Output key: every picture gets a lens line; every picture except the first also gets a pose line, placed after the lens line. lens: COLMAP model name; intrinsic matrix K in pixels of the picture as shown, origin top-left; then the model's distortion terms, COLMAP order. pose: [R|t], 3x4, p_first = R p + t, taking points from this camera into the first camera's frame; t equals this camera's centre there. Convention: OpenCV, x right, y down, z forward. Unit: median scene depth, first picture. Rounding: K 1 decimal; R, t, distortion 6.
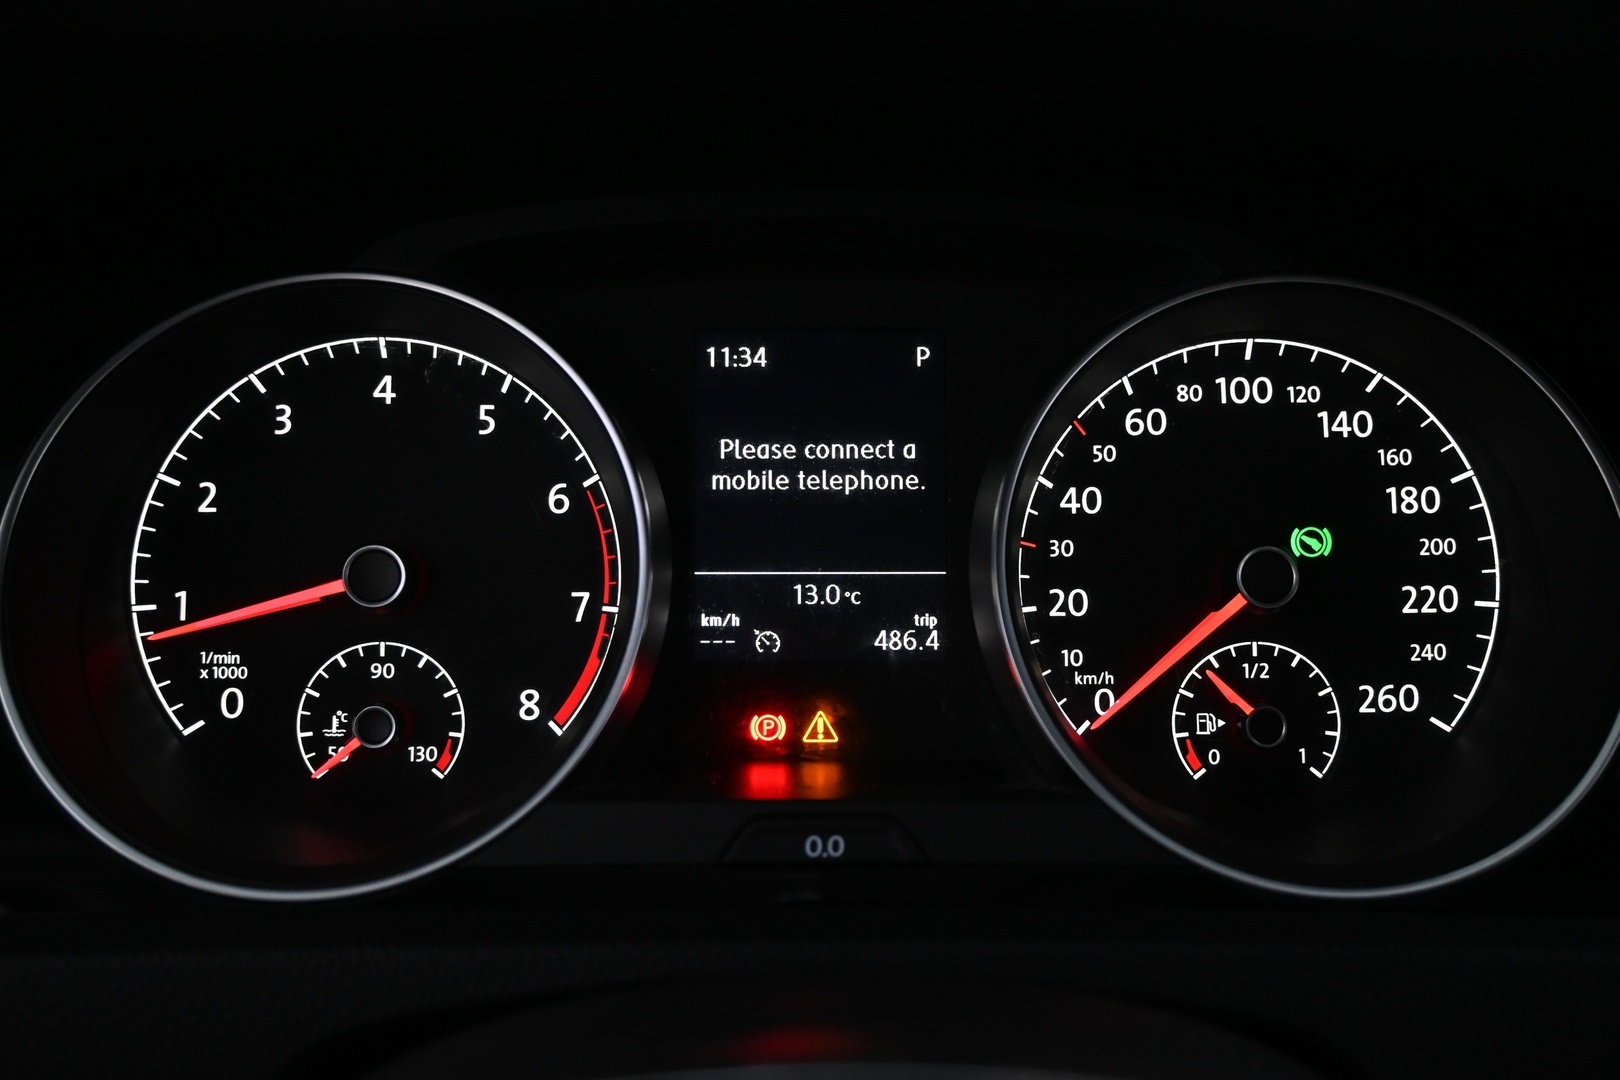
lens RADIAL K [[1471.0, 0, 810.9], [0, 1471.0, 539.0], [0, 0, 1]] dist [0.014370, 0.000000]
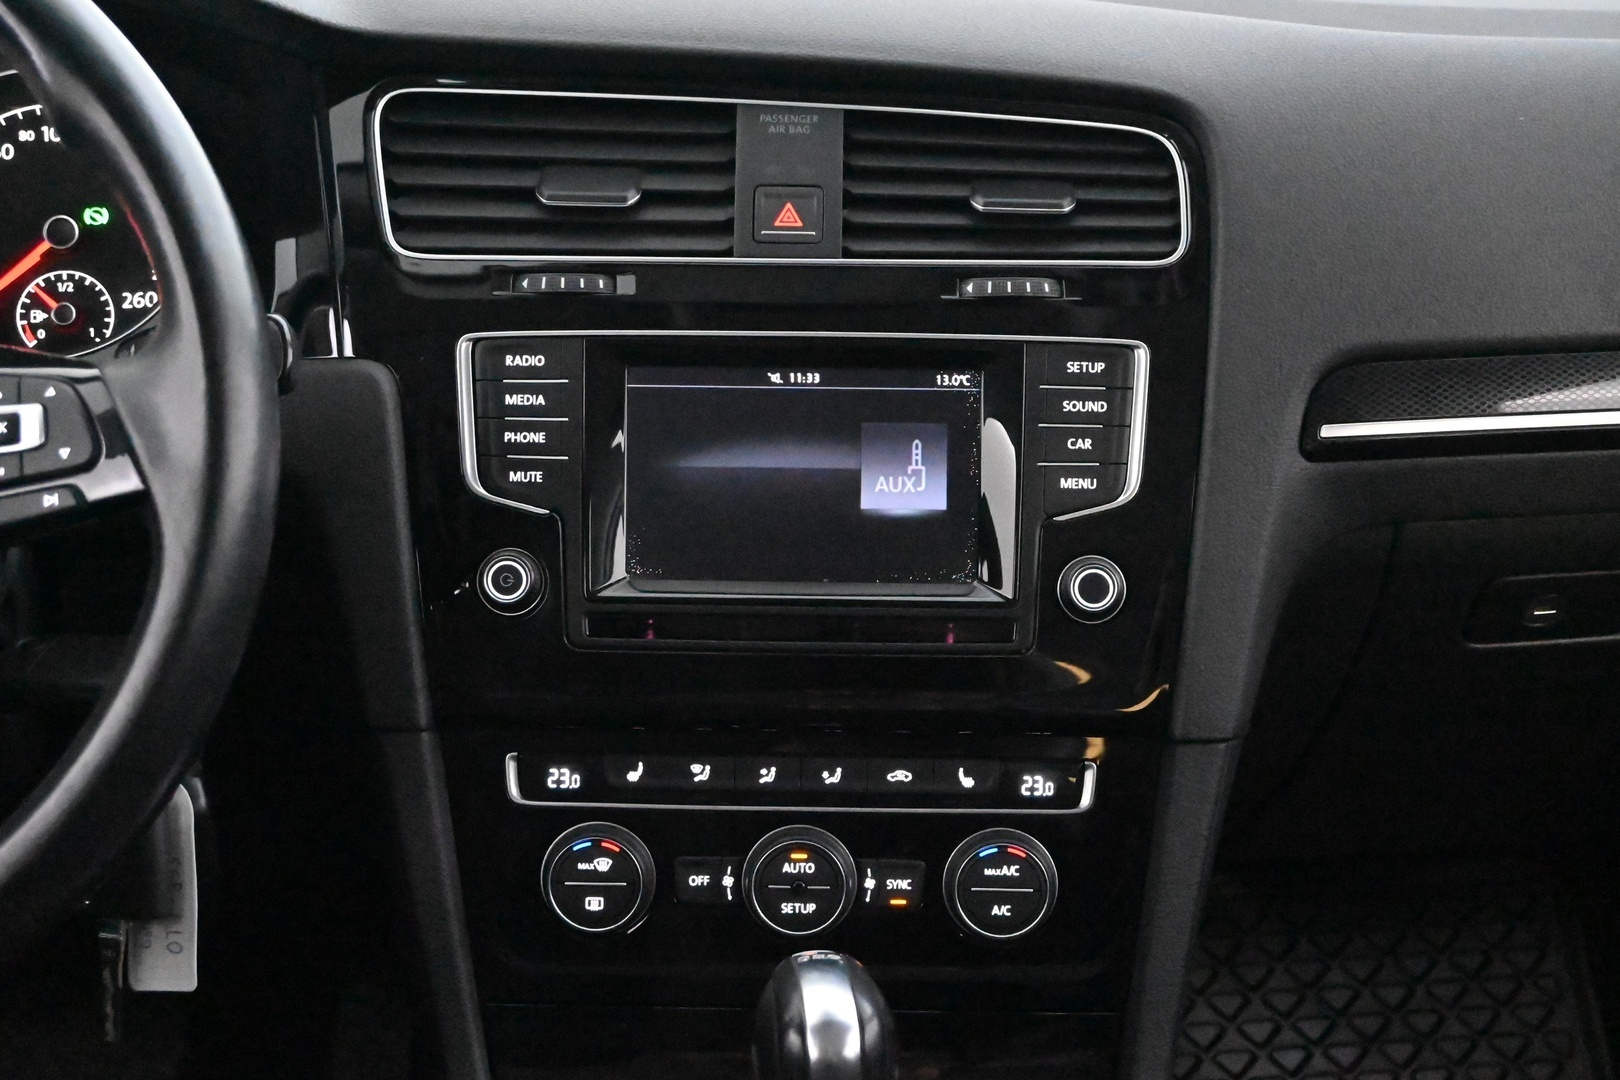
lens RADIAL K [[2687.9, 0, 818.0], [0, 2687.9, 546.7], [0, 0, 1]] dist [0.021142, 0.000000]
pose [[0.992539, -0.035254, 0.116719, 0.820903], [0.041002, 0.998043, -0.047215, 0.600226], [-0.114826, 0.051648, 0.992042, -2.356890]]
